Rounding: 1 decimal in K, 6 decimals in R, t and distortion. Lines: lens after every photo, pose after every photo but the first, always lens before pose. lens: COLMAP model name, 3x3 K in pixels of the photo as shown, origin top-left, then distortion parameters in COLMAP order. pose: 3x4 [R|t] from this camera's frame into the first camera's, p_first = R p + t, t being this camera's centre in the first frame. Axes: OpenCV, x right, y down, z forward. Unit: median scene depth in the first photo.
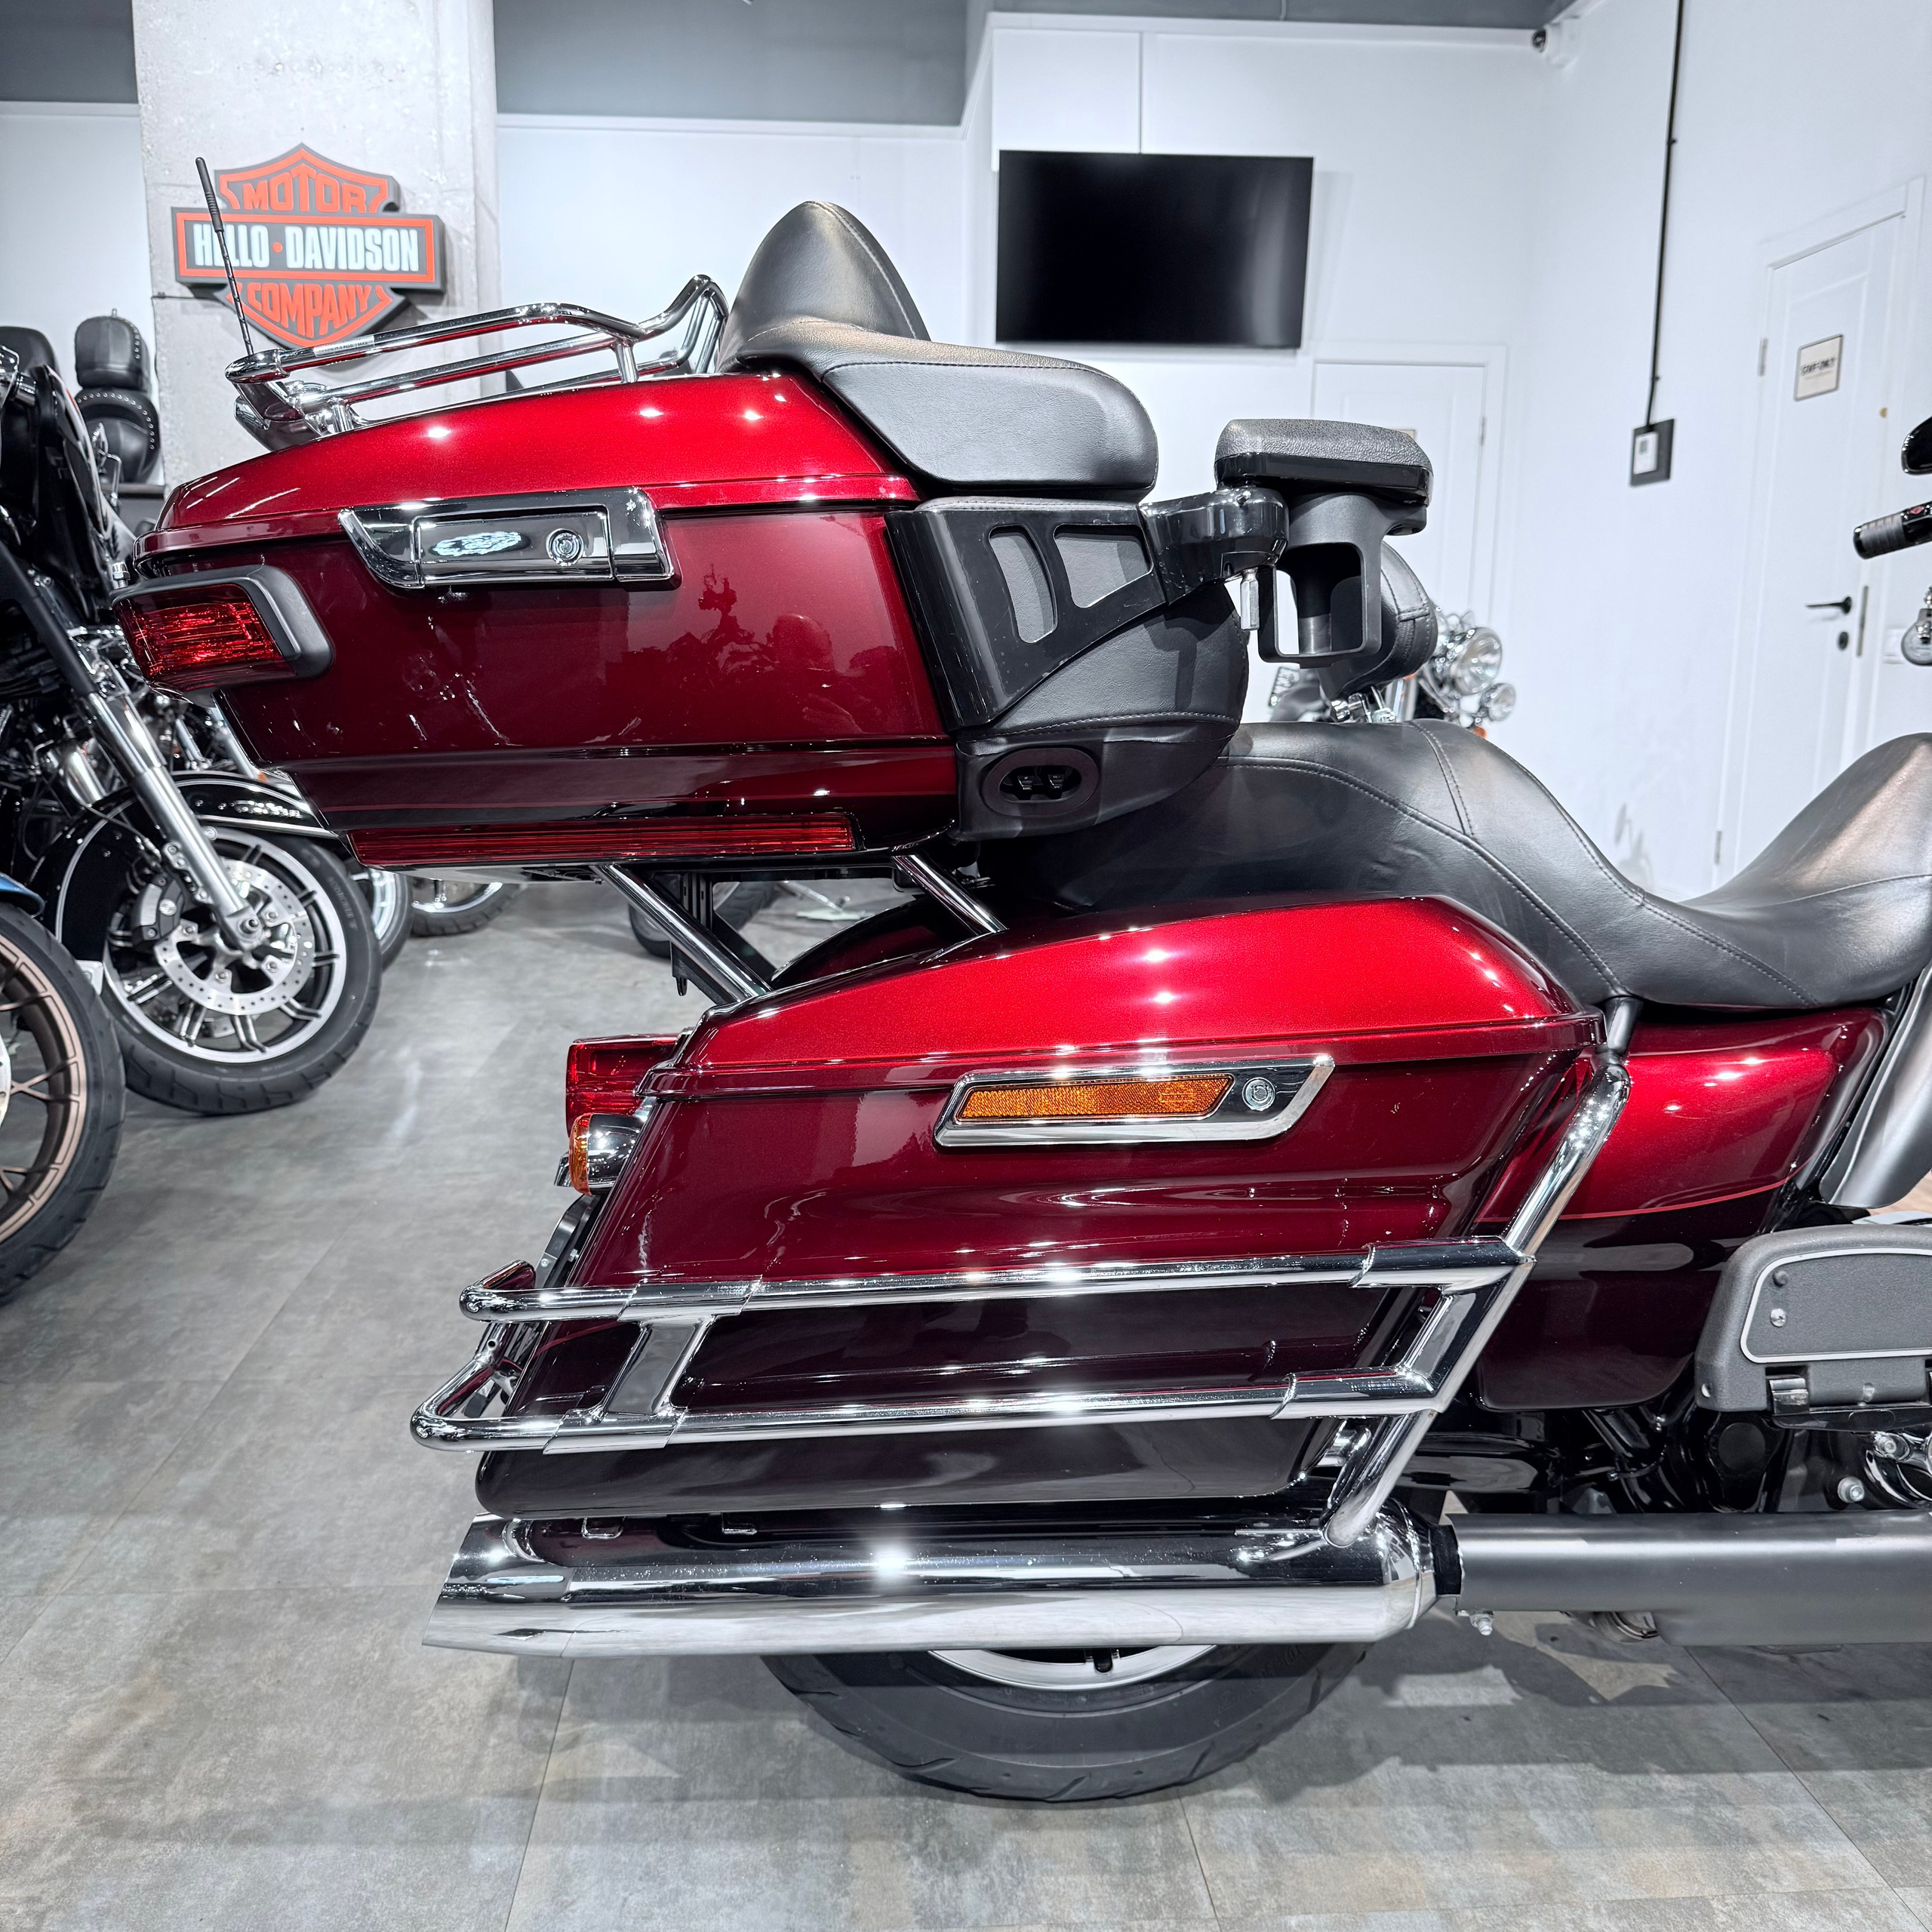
lens RADIAL K [[1817.1, 0, 966.0], [0, 1817.1, 966.0], [0, 0, 1]] dist [0.046345, -0.073241]
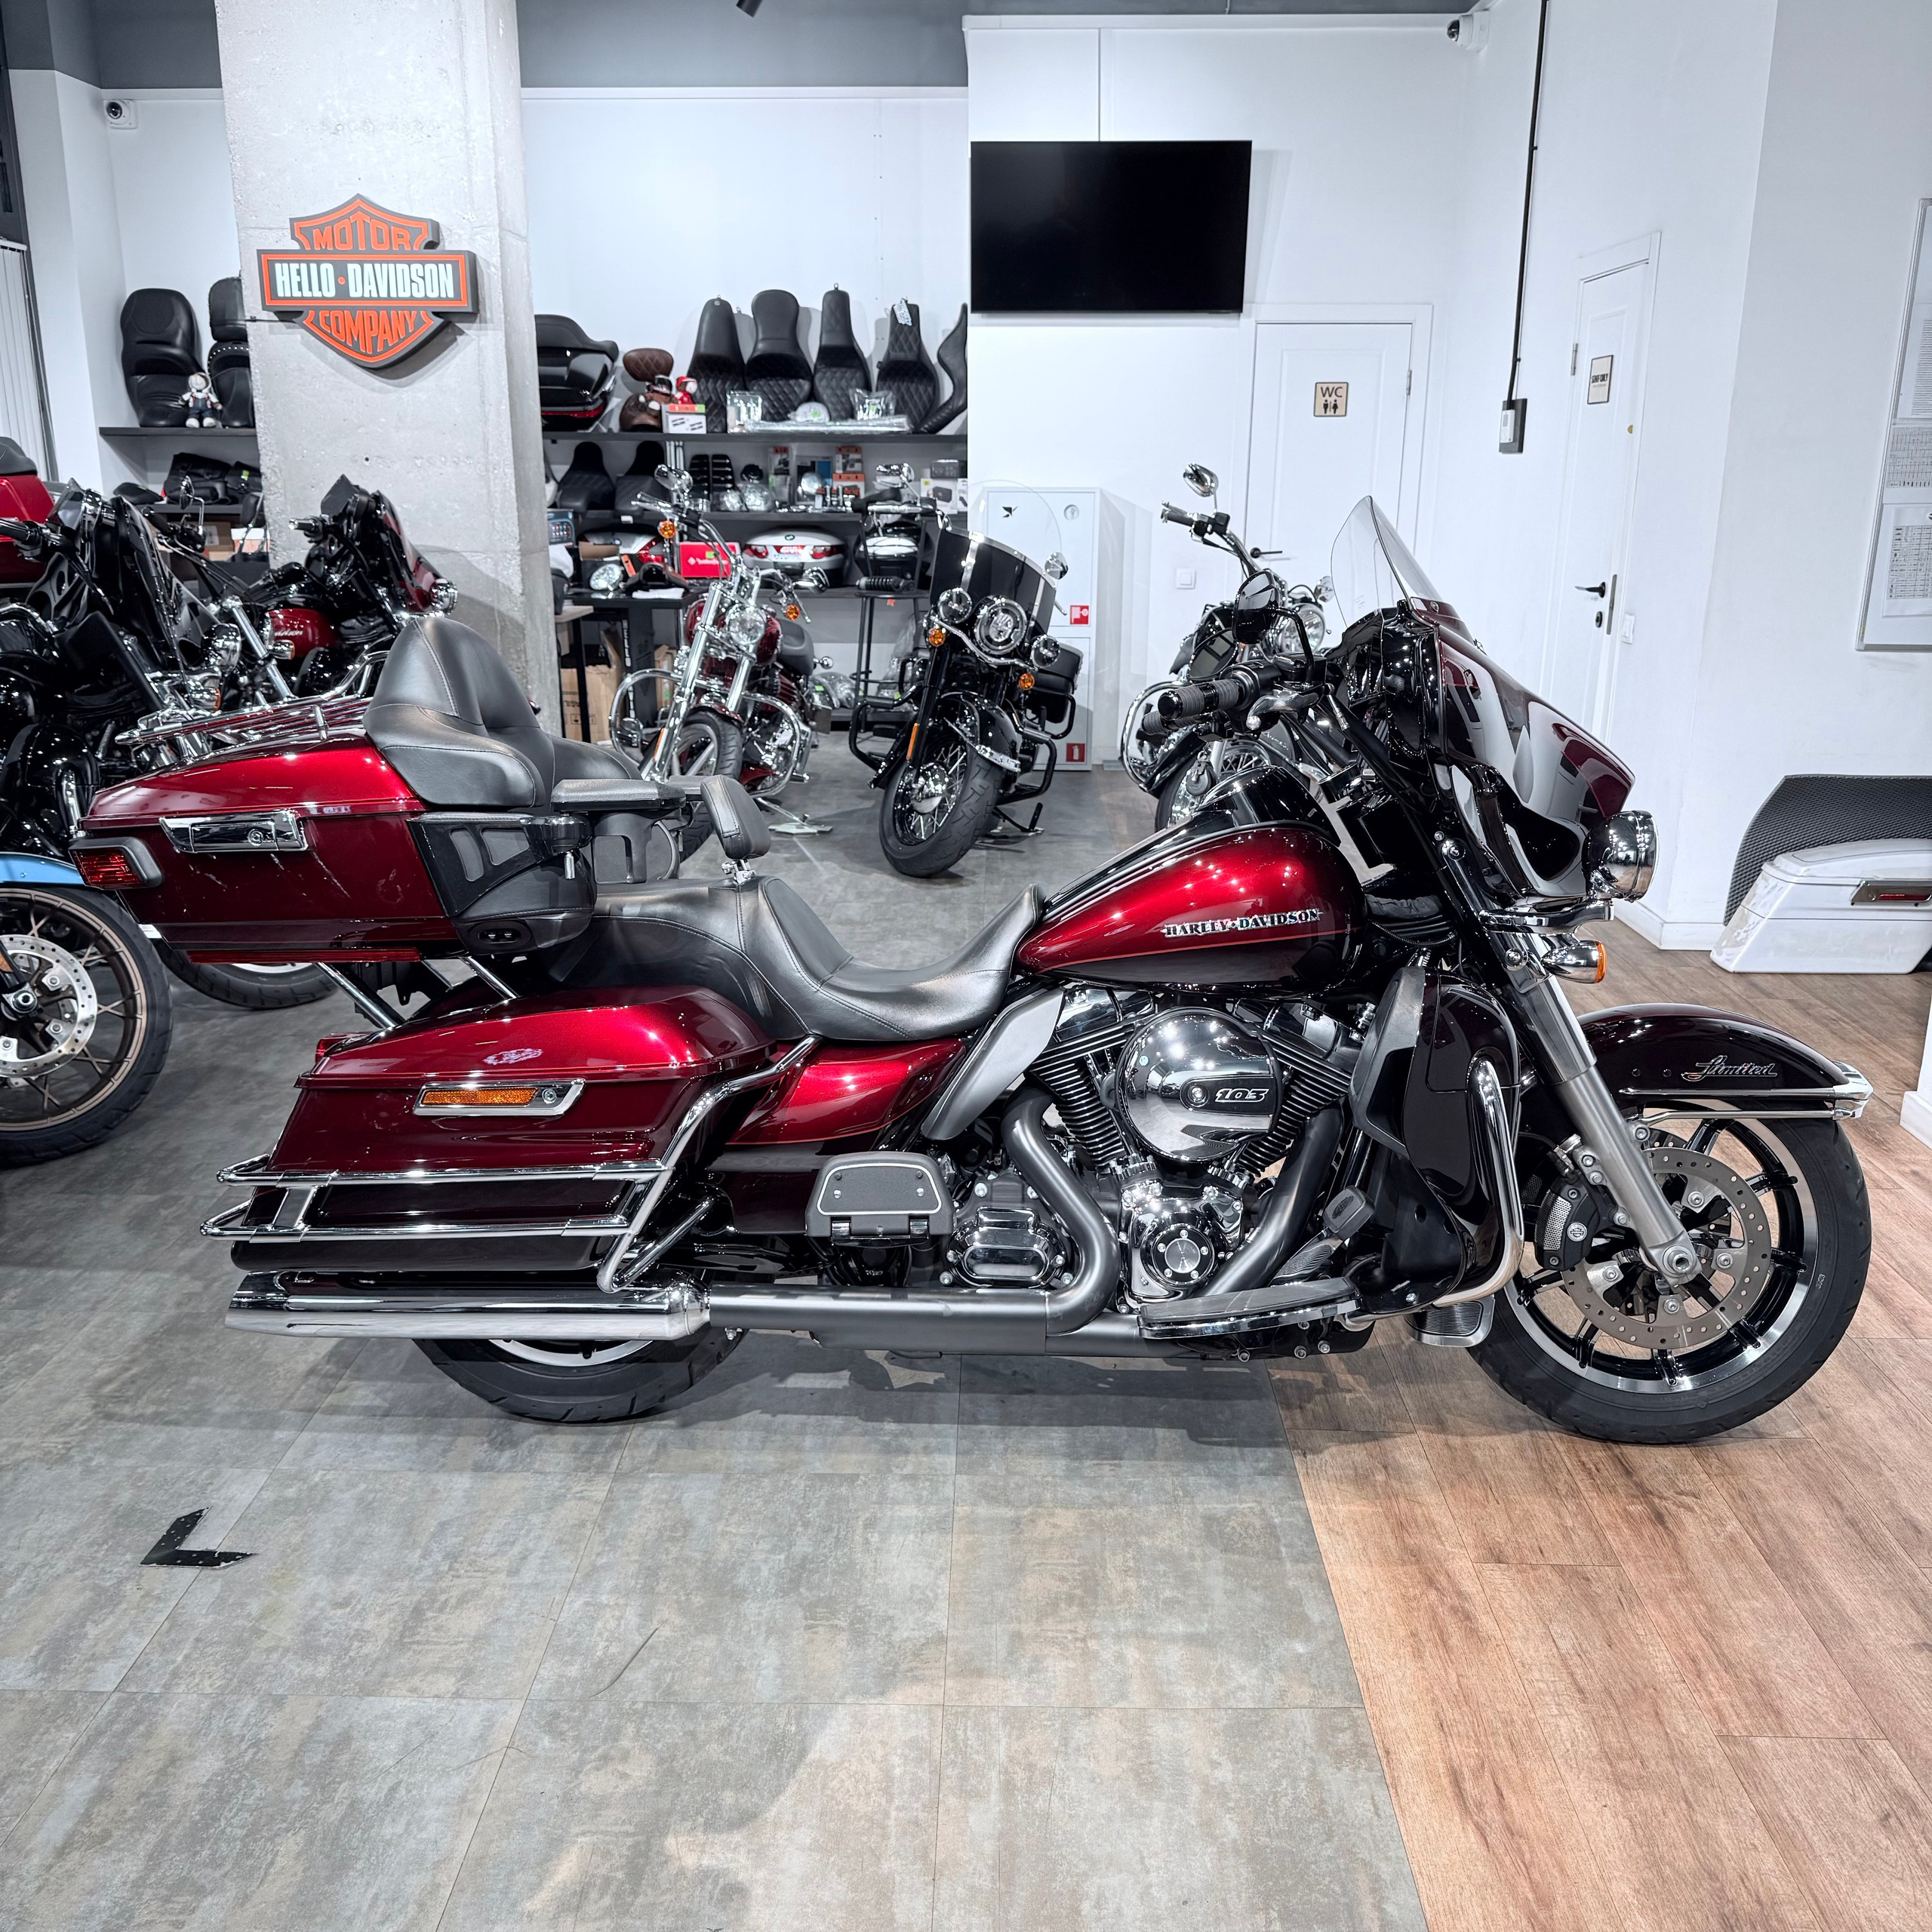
lens RADIAL K [[1781.4, 0, 970.6], [0, 1781.4, 963.1], [0, 0, 1]] dist [0.148350, -0.299236]
pose [[0.995794, 0.018084, -0.089813, 0.624707], [-0.009372, 0.995290, 0.096485, -0.222980], [0.091135, -0.095237, 0.991274, -0.820128]]
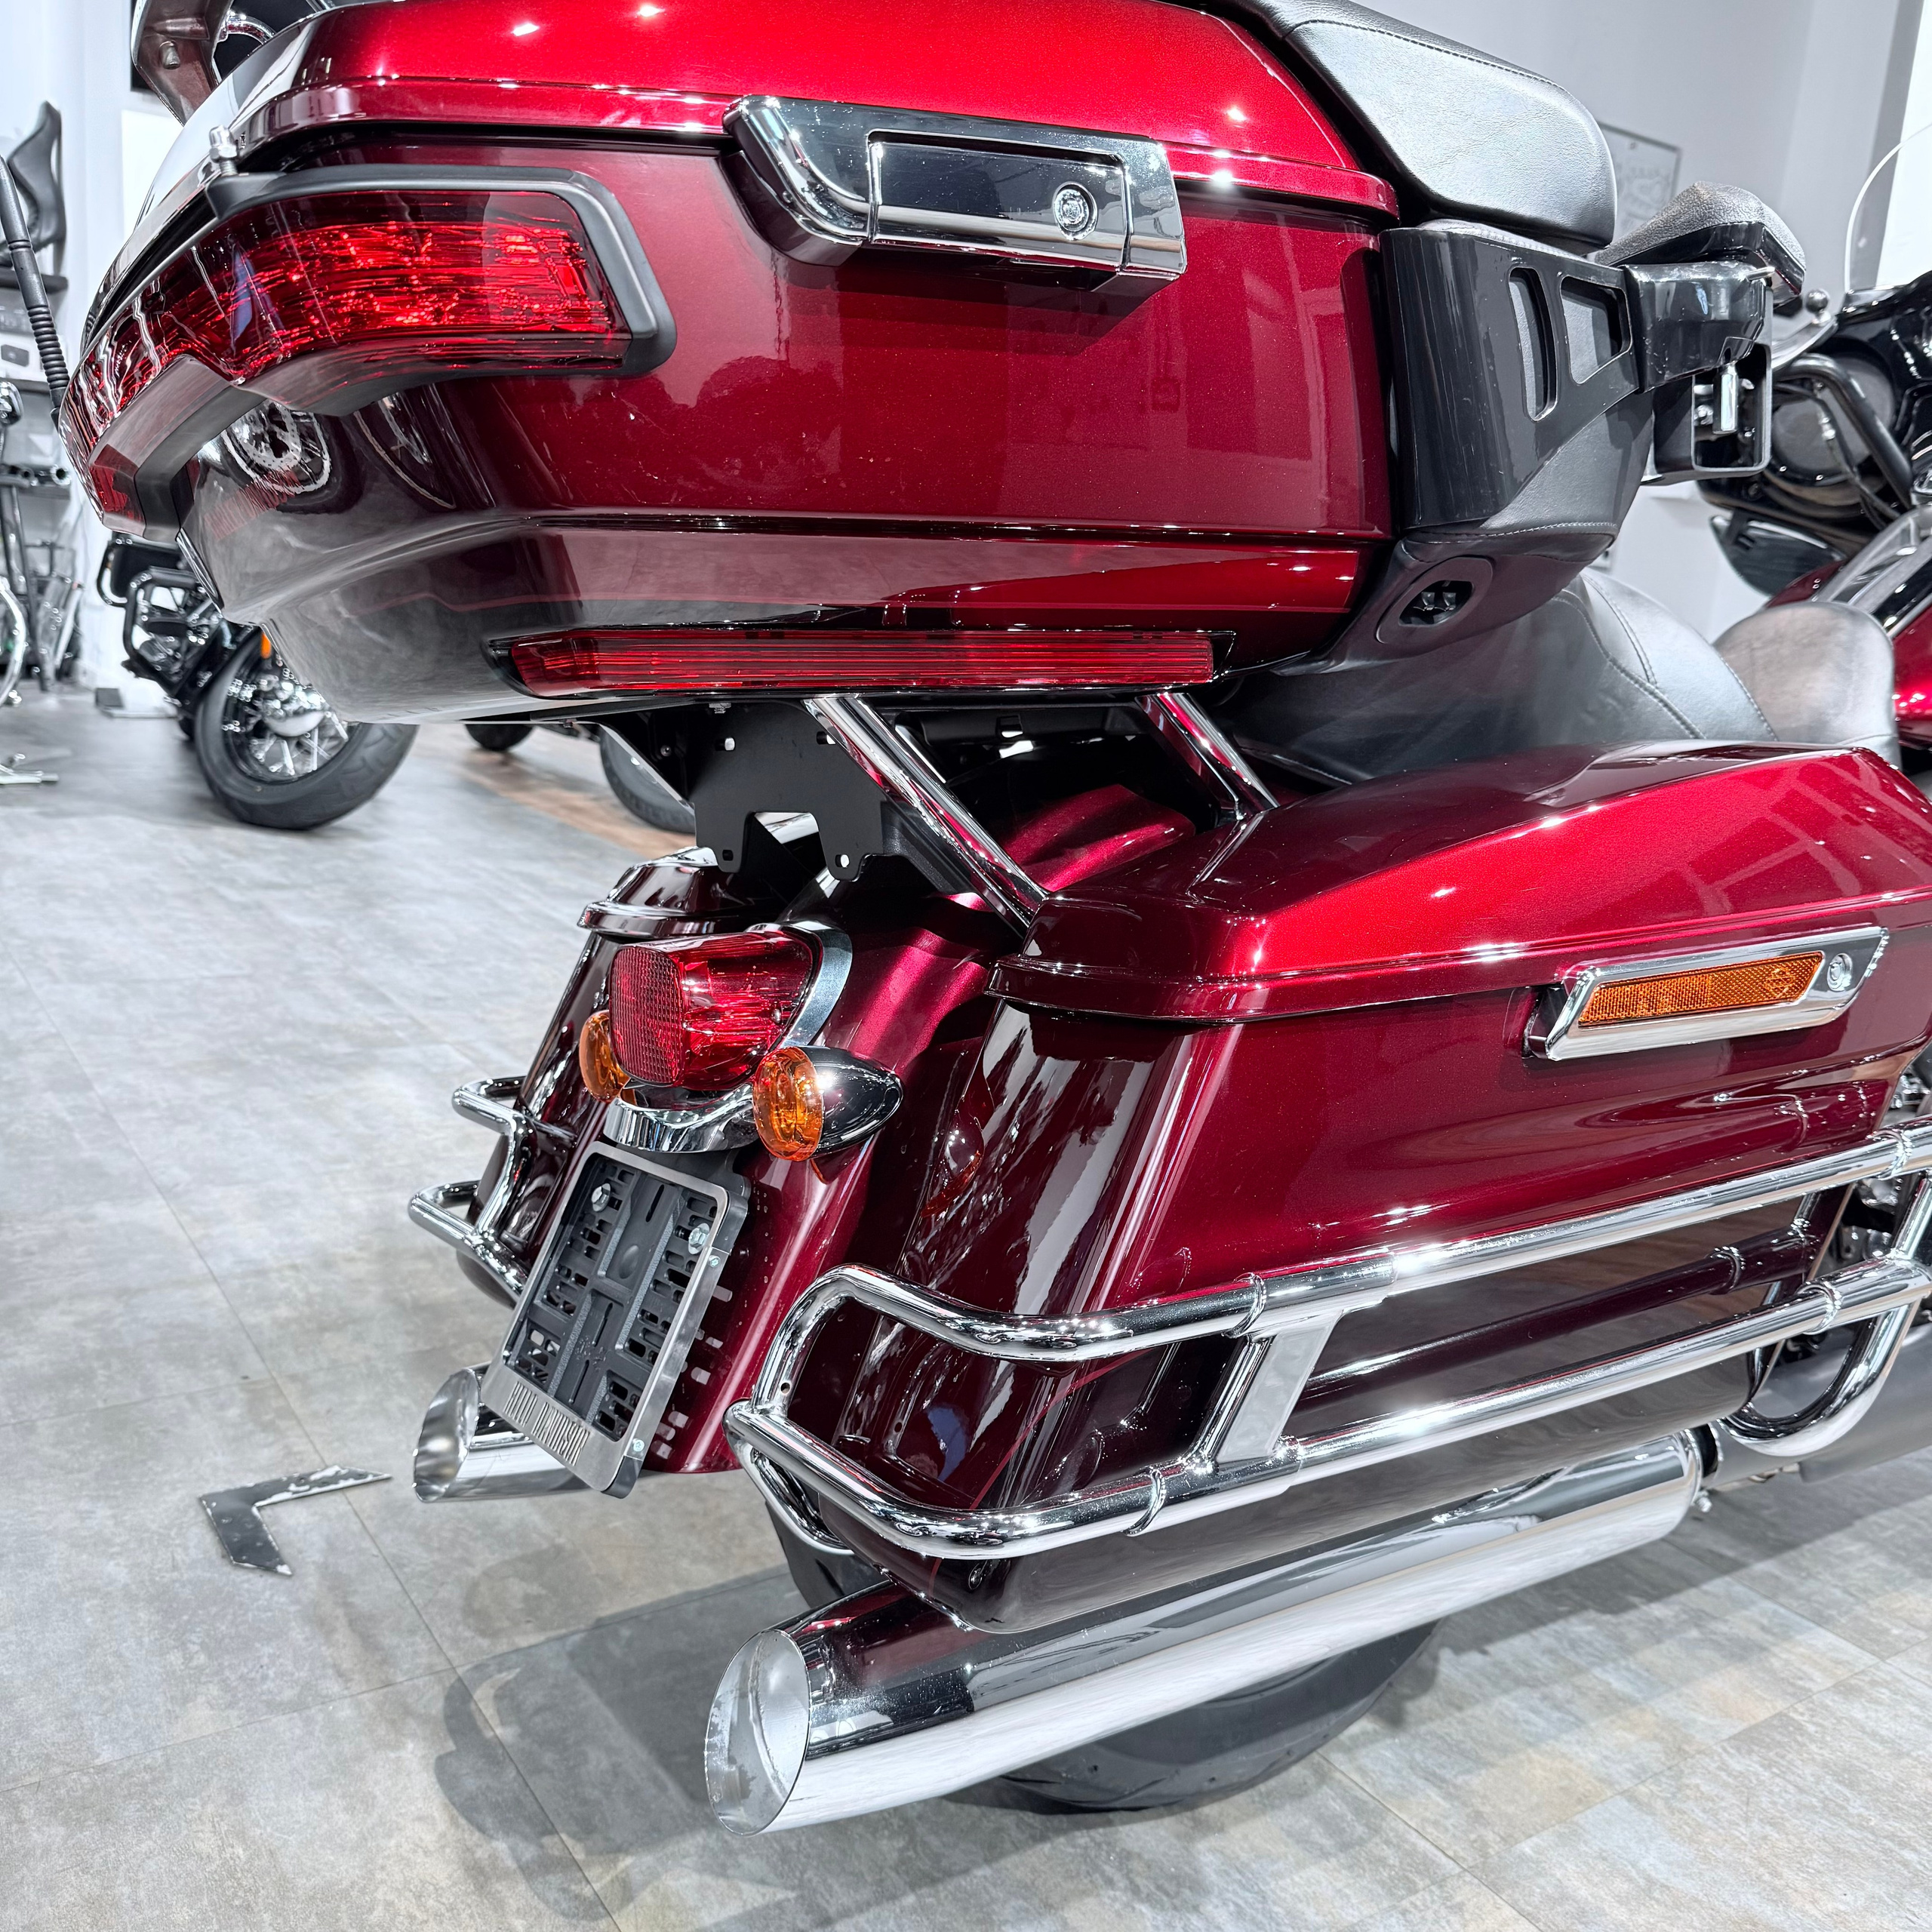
lens RADIAL K [[1832.4, 0, 972.7], [0, 1832.4, 973.9], [0, 0, 1]] dist [-0.002806, 0.000497]
pose [[0.864656, -0.051491, 0.499718, -0.449756], [0.012725, 0.996659, 0.080678, -0.003248], [-0.502203, -0.063400, 0.862422, 0.318774]]
